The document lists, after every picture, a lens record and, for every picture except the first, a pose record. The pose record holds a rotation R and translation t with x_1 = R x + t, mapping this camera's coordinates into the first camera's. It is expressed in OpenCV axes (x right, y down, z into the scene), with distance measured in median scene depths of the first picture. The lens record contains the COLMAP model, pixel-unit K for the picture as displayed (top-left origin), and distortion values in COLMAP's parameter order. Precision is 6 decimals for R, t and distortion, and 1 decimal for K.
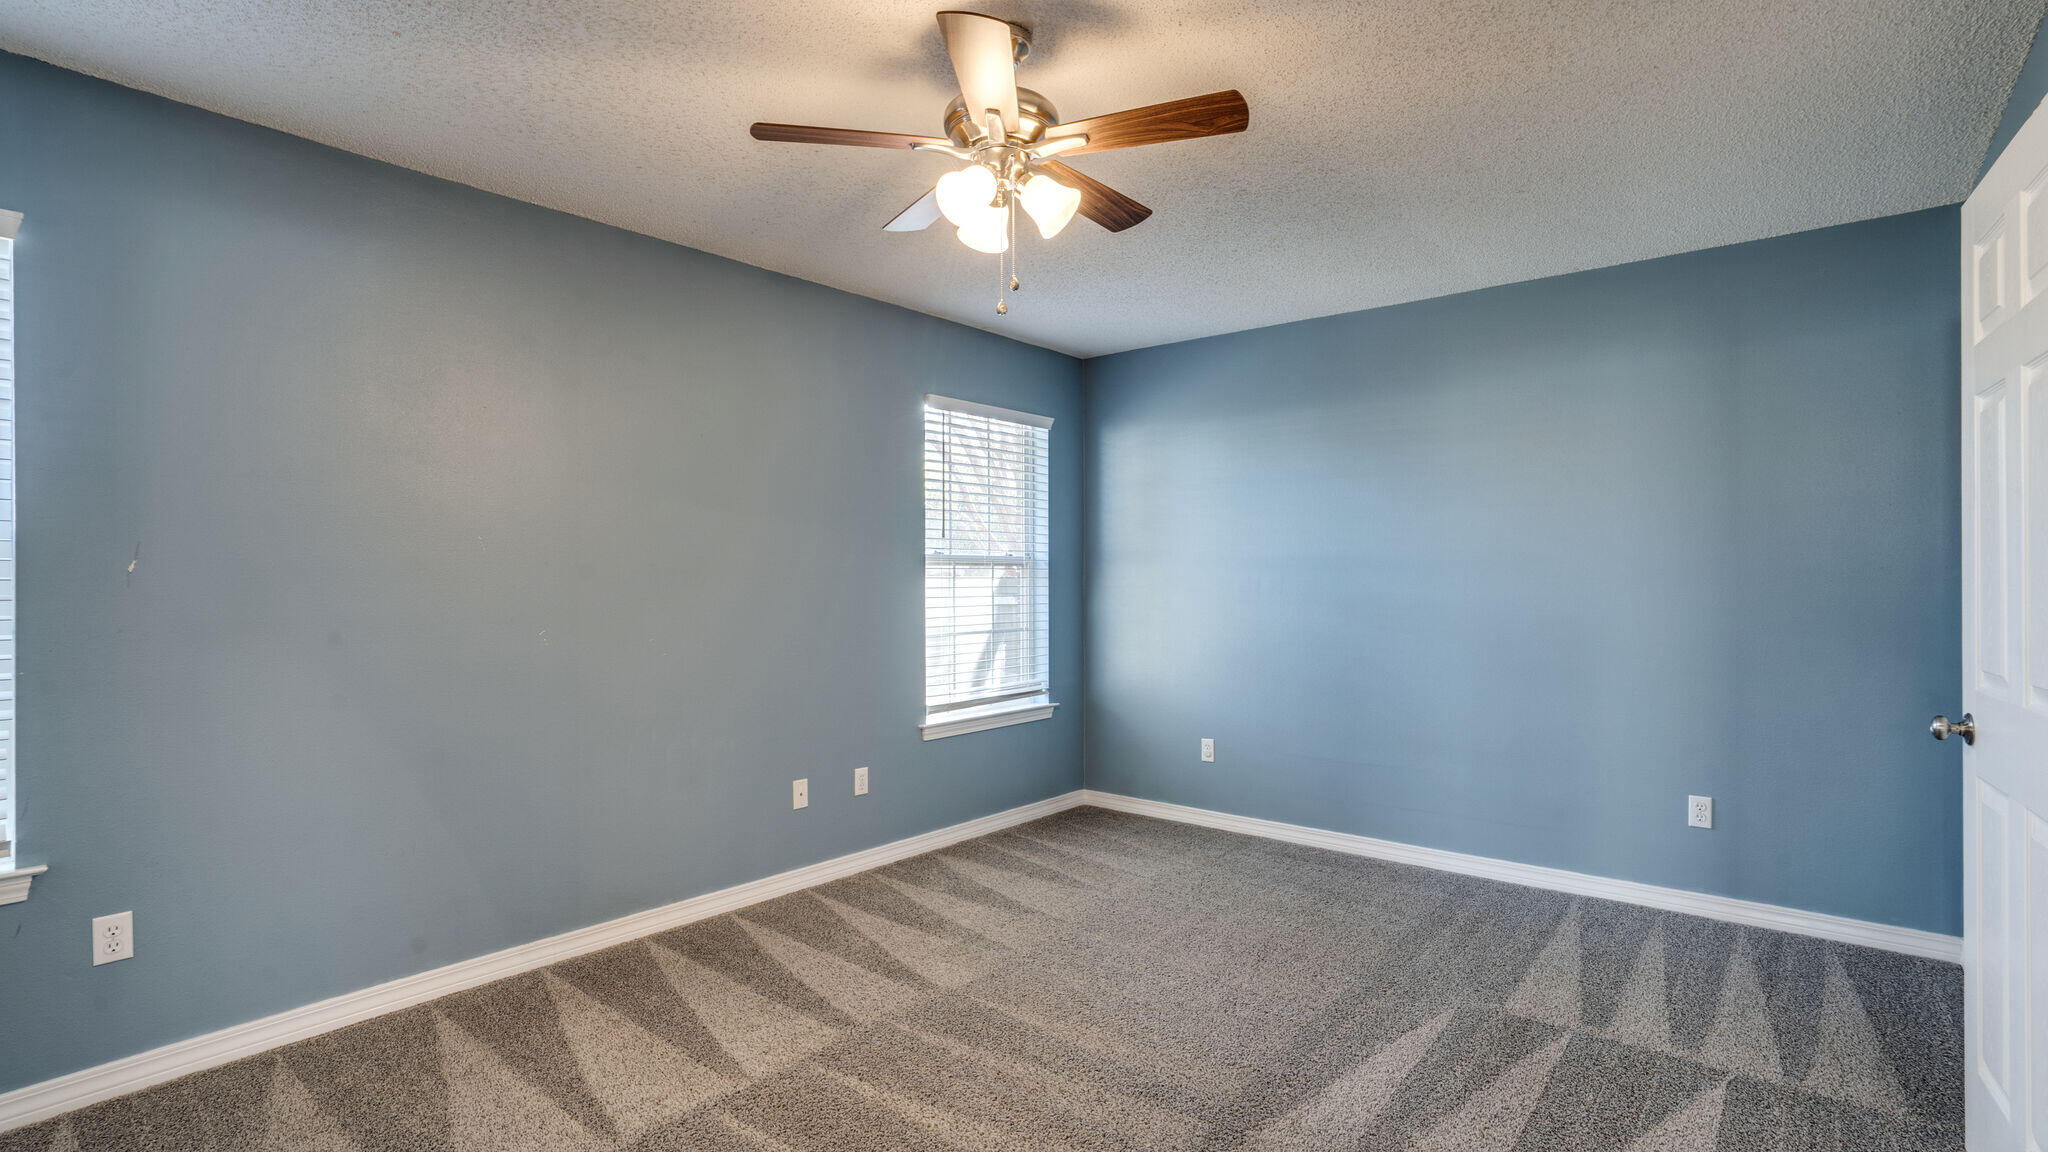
lens RADIAL K [[946.4, 0, 1024.0], [0, 946.4, 576.0], [0, 0, 1]] dist [-0.056532, 0.028580]
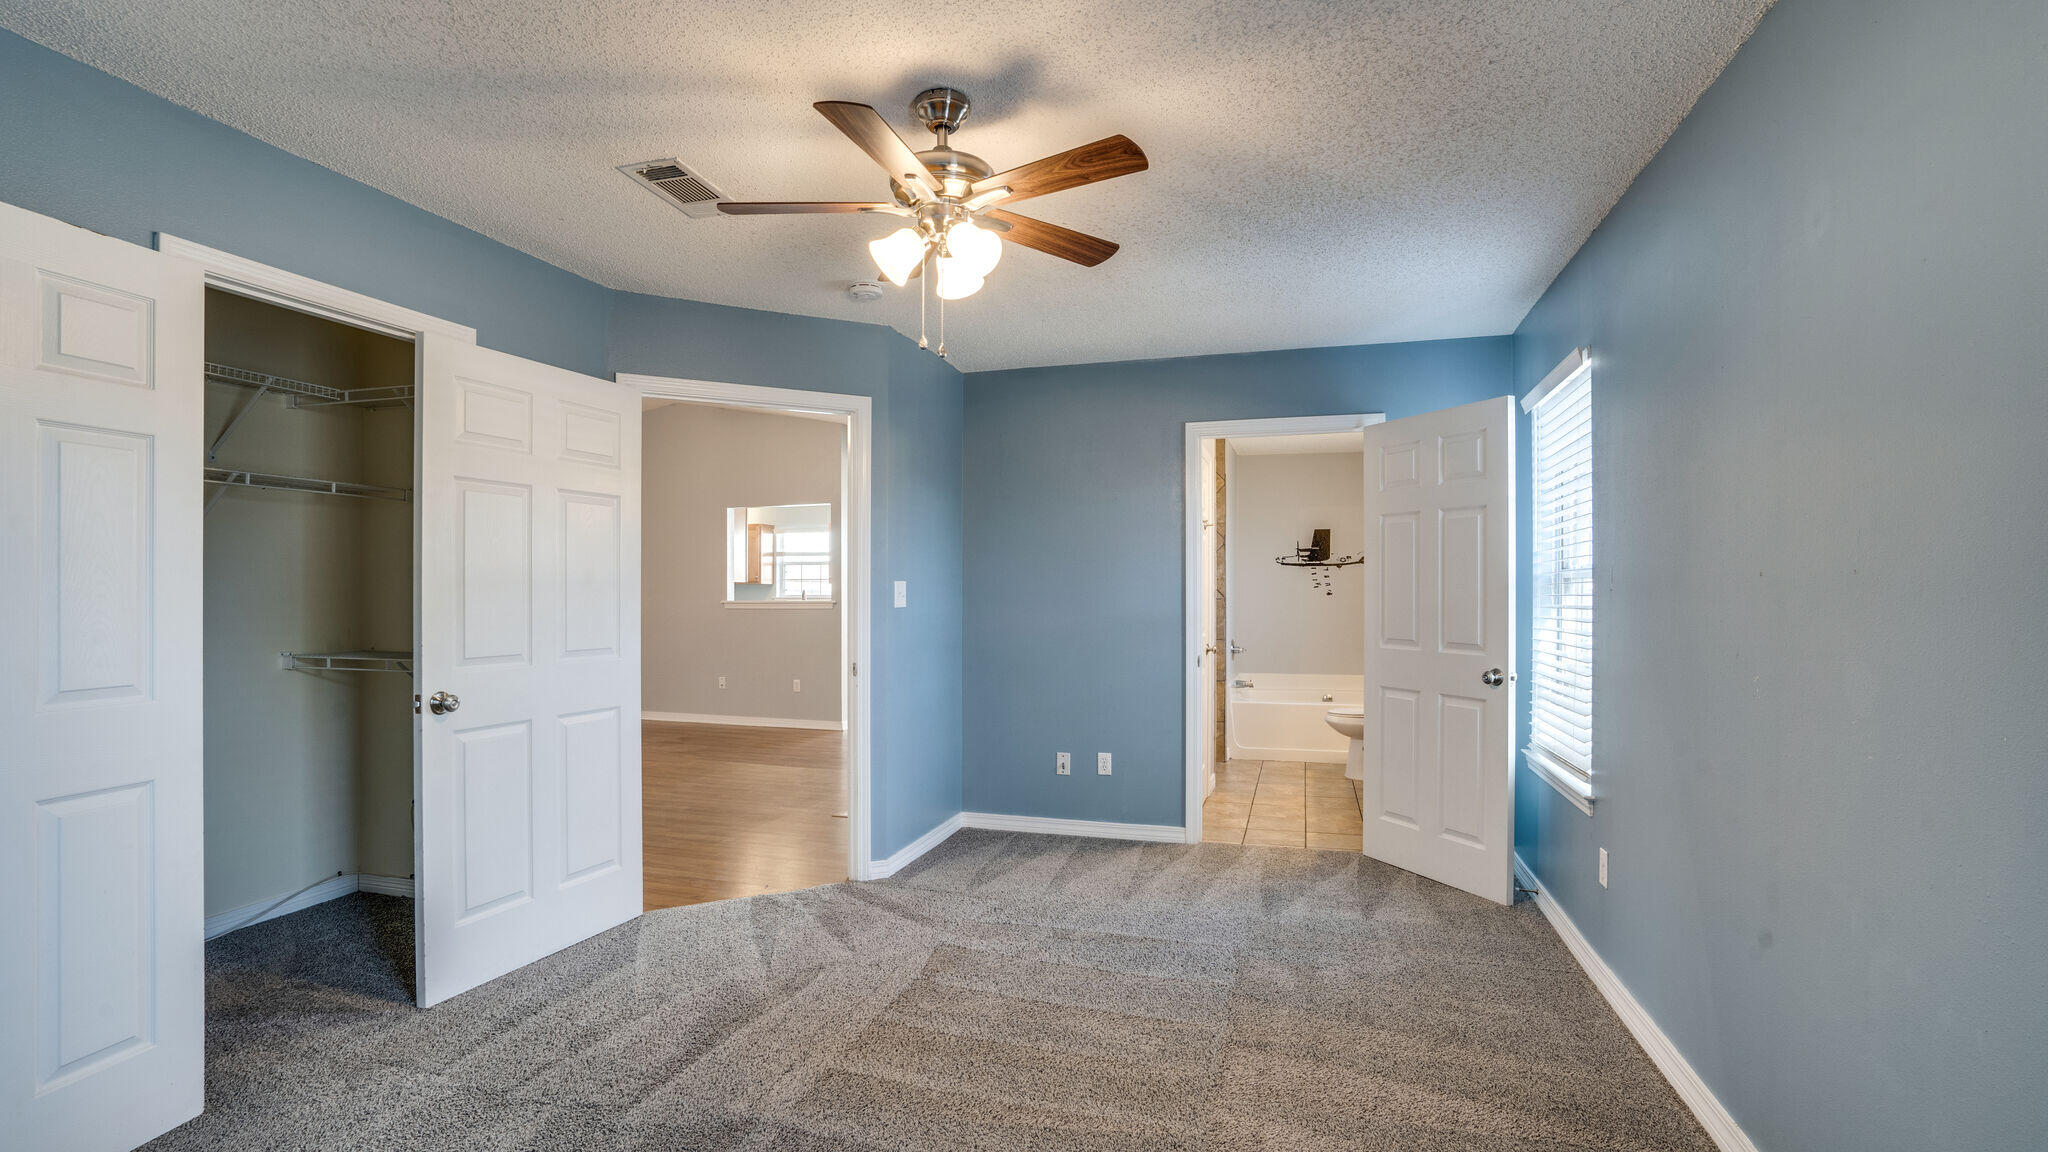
lens RADIAL K [[946.4, 0, 1024.0], [0, 946.4, 576.0], [0, 0, 1]] dist [-0.056532, 0.028580]
pose [[-0.917725, -0.015087, -0.396930, 0.160302], [-0.008743, 0.999804, -0.017787, 0.002329], [0.397121, -0.012853, -0.917676, 0.993464]]
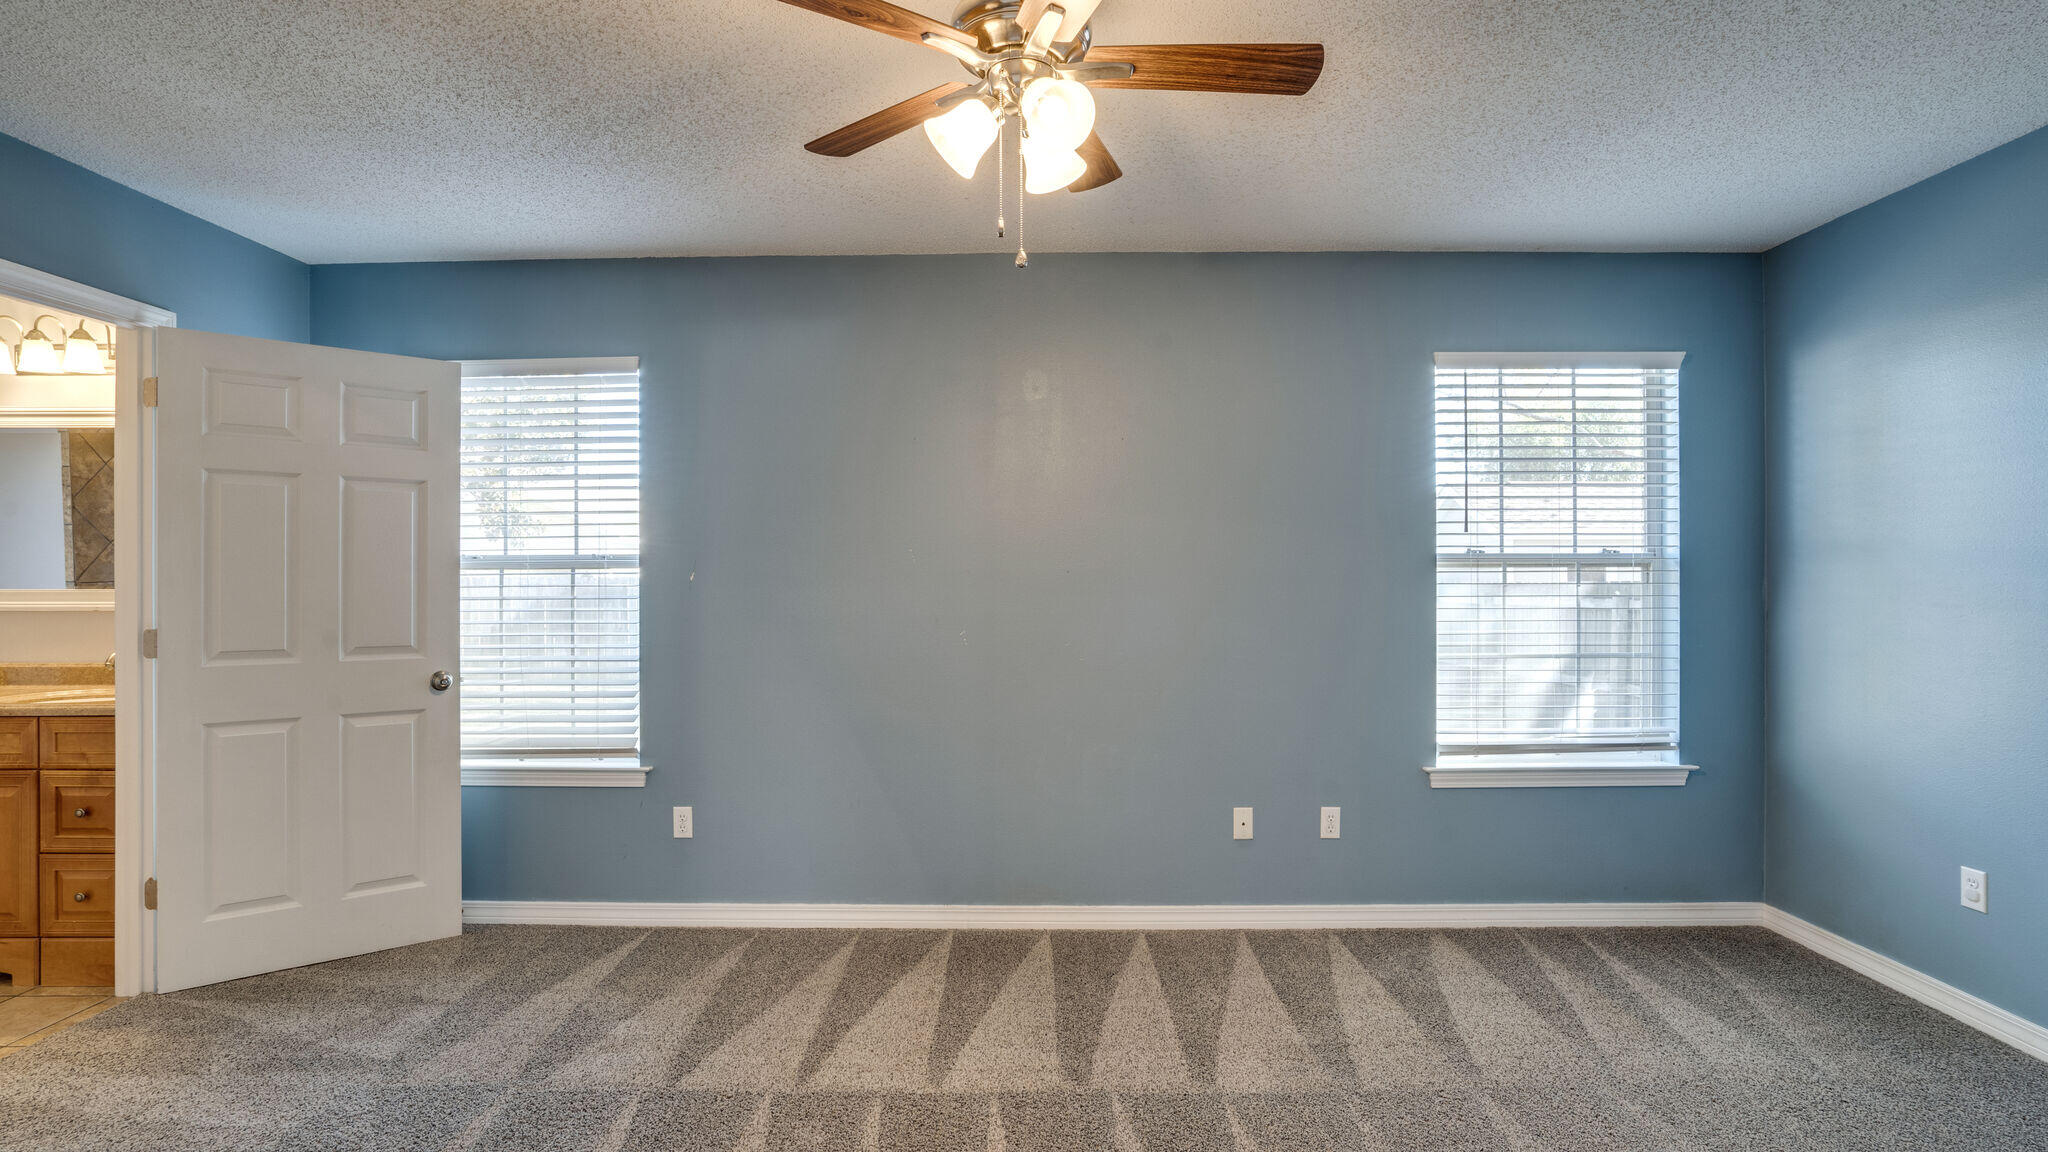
lens RADIAL K [[946.4, 0, 1024.0], [0, 946.4, 576.0], [0, 0, 1]] dist [-0.056532, 0.028580]
pose [[0.633256, -0.005994, -0.773919, 0.297028], [0.004005, 0.999982, -0.004468, -0.002482], [0.773932, -0.000270, 0.633269, 0.239121]]
